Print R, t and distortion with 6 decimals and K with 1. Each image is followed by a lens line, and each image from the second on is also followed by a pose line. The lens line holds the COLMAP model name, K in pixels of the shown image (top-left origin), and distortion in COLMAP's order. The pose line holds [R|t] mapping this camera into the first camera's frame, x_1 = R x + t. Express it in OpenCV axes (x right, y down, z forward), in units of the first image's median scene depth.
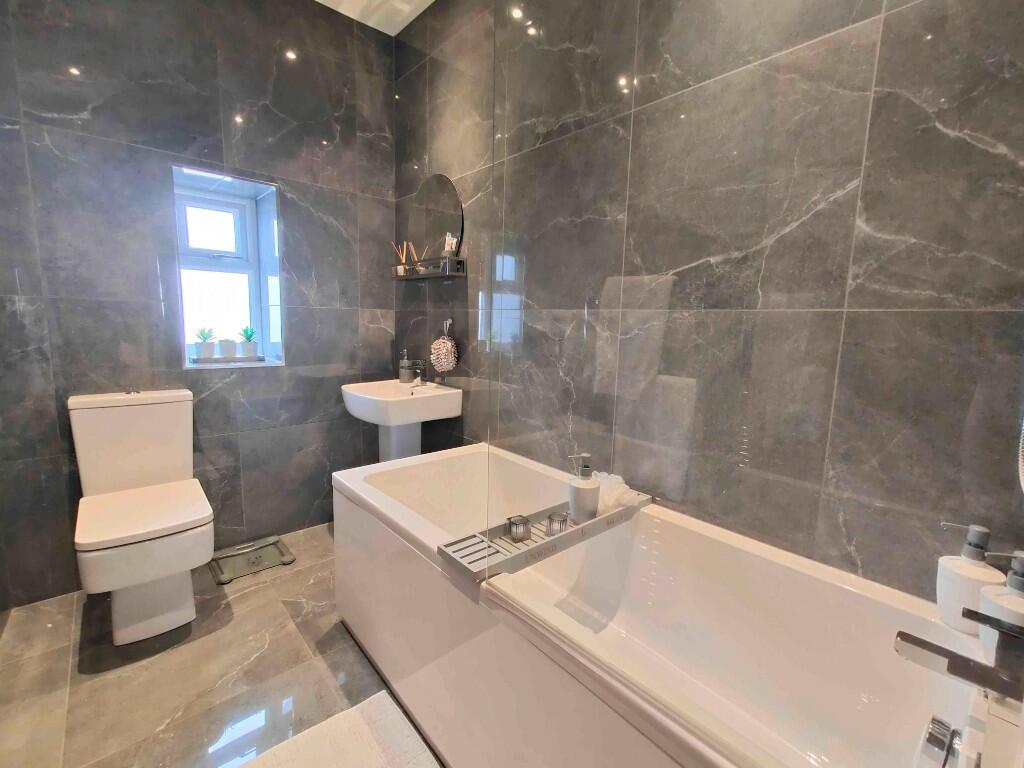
lens RADIAL K [[449.9, 0, 511.4], [0, 449.9, 379.2], [0, 0, 1]] dist [0.006228, 0.001657]
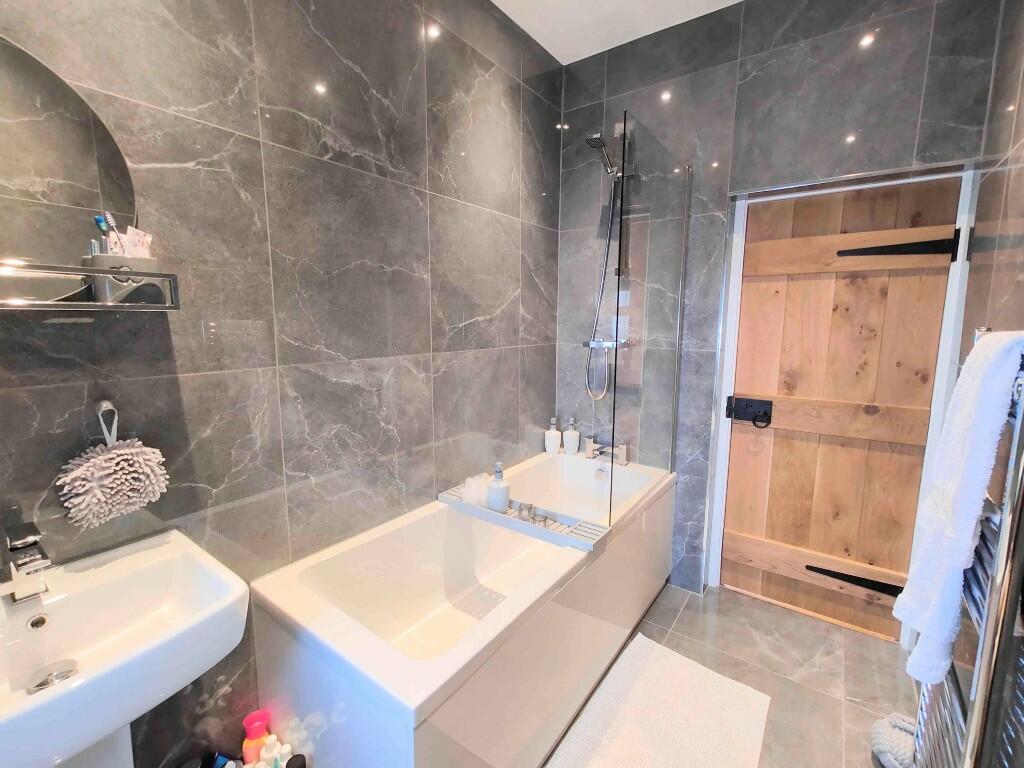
lens RADIAL K [[449.9, 0, 511.4], [0, 449.9, 379.2], [0, 0, 1]] dist [0.006228, 0.001657]
pose [[-0.202468, -0.159160, 0.966268, -0.984287], [0.116076, 0.975848, 0.185060, -0.288932], [-0.972385, 0.149629, -0.179103, 1.031262]]
